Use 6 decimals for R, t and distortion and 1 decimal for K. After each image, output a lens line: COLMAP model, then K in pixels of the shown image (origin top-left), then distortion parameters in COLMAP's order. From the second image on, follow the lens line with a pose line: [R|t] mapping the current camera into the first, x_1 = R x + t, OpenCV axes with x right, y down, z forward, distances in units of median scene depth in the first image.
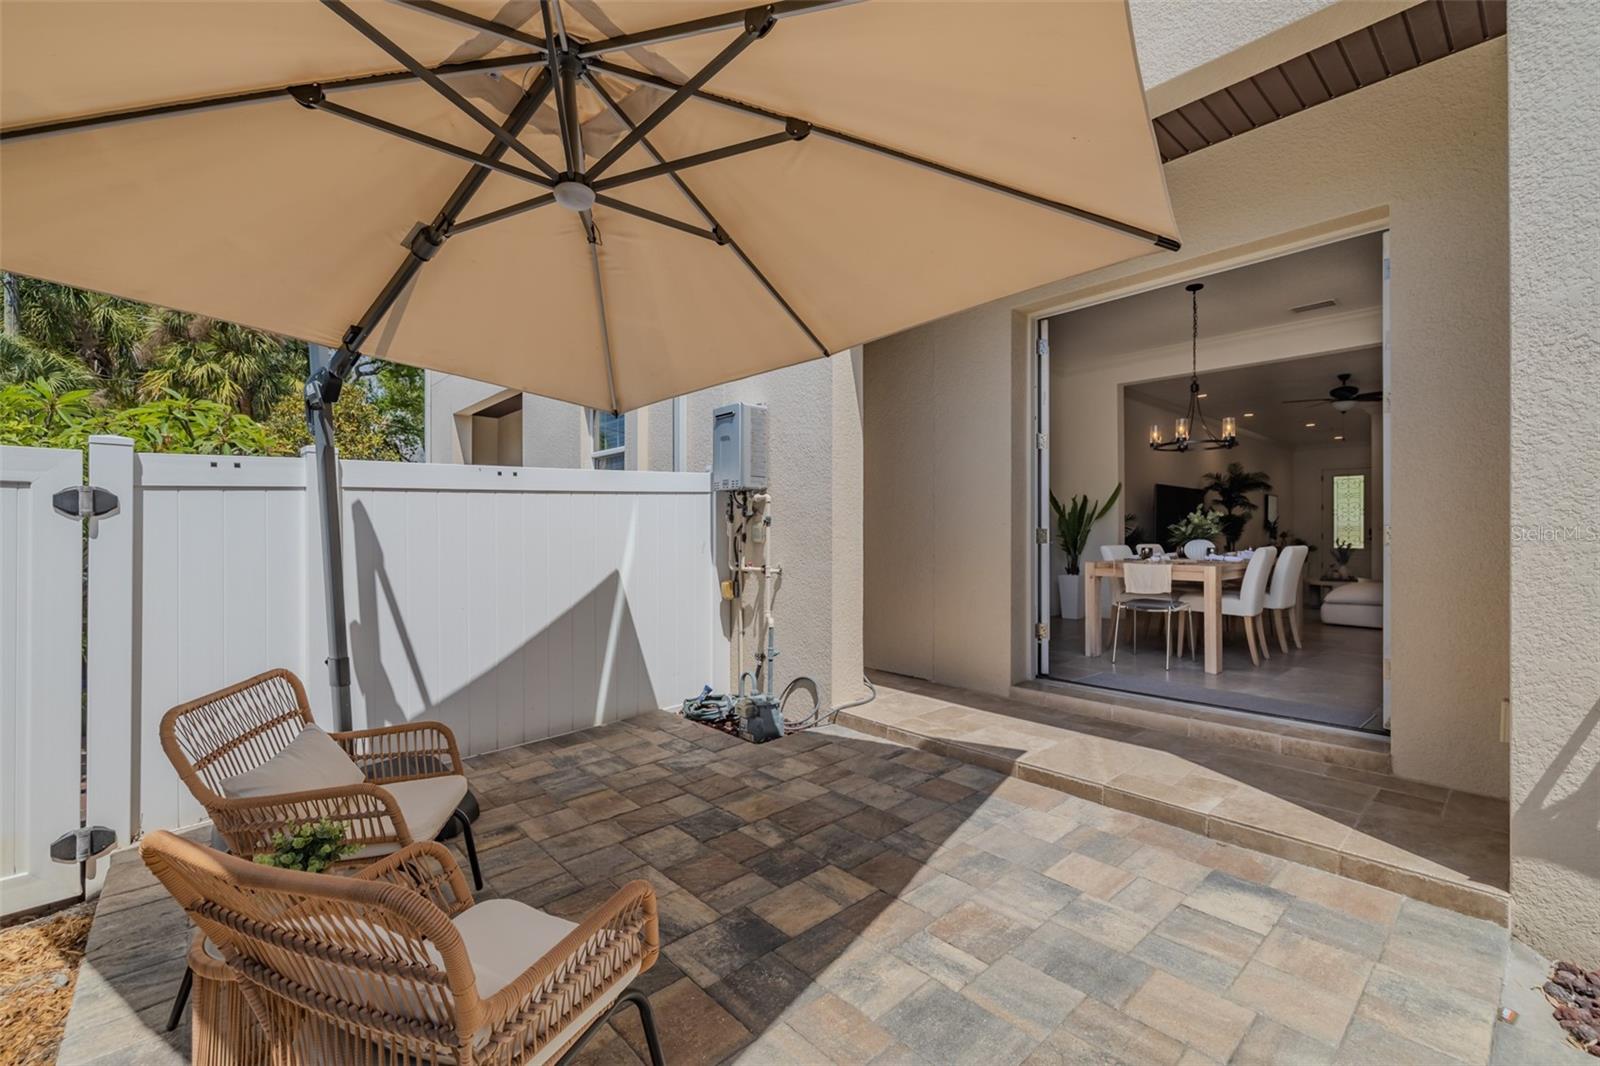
lens RADIAL K [[684.0, 0, 808.4], [0, 684.0, 527.7], [0, 0, 1]] dist [0.001372, 0.000309]
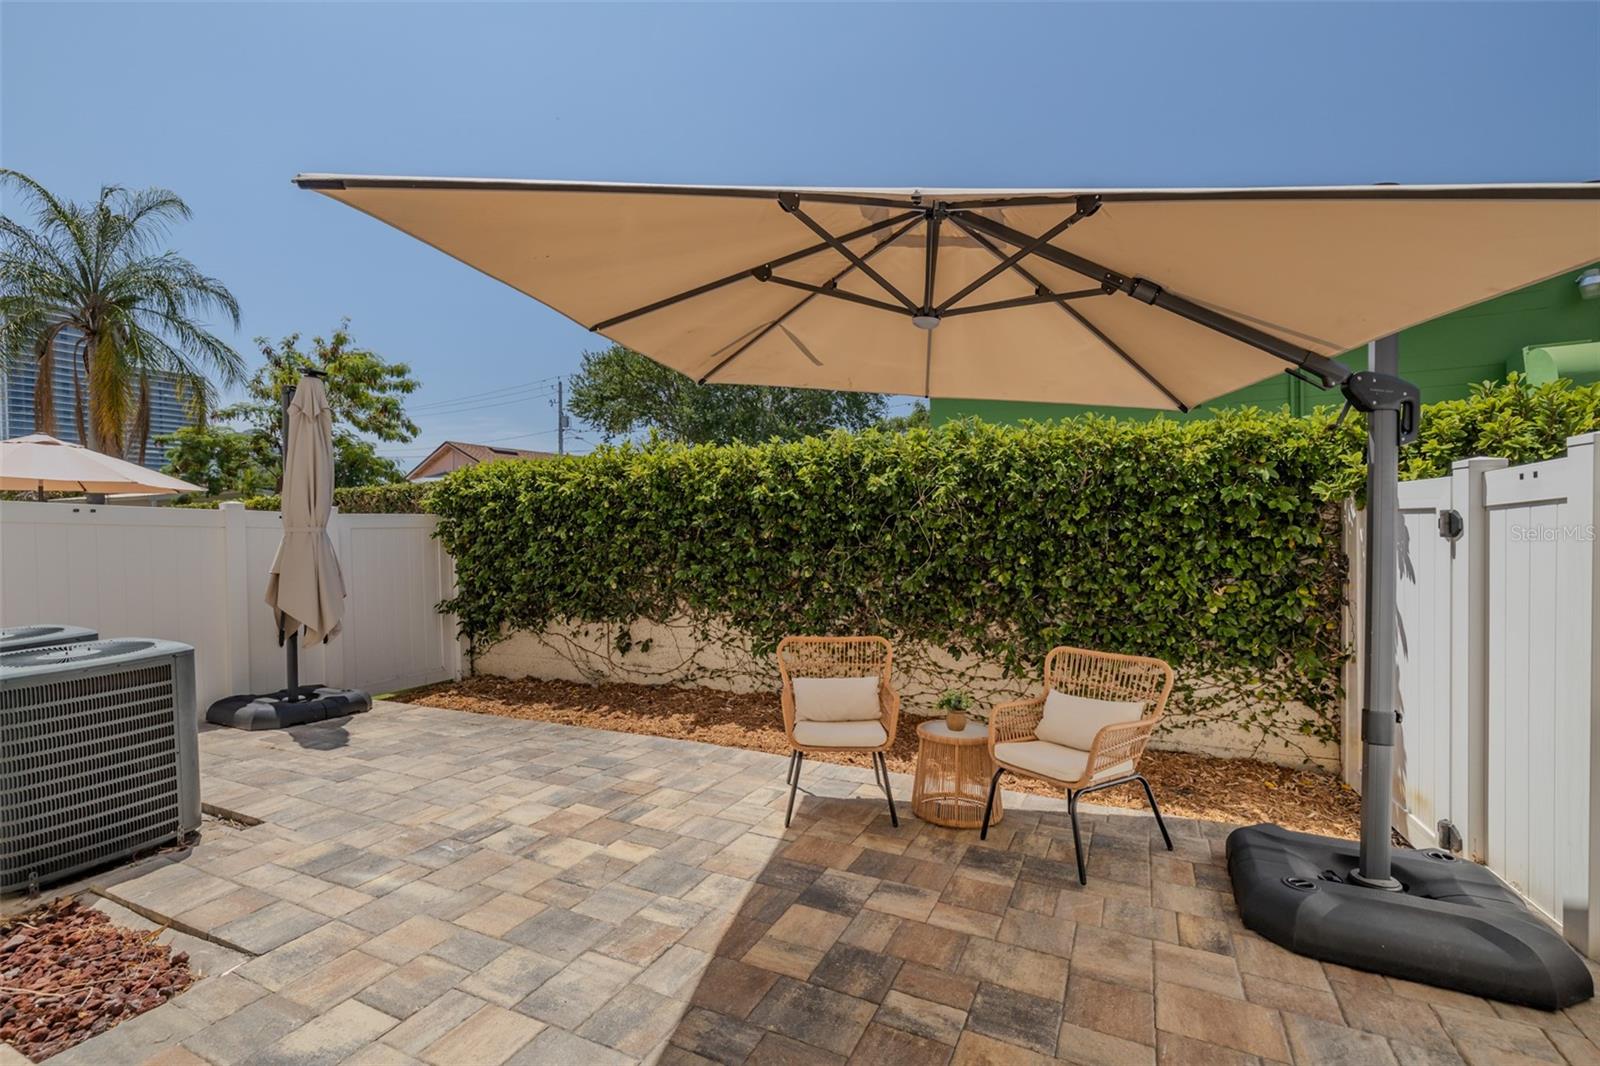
lens RADIAL K [[707.3, 0, 800.2], [0, 707.3, 536.5], [0, 0, 1]] dist [0.000031, -0.000079]
pose [[-0.928592, 0.025231, -0.370243, 0.363377], [0.020613, 0.999653, 0.016425, -0.067943], [0.370528, 0.007621, -0.928790, 1.885164]]
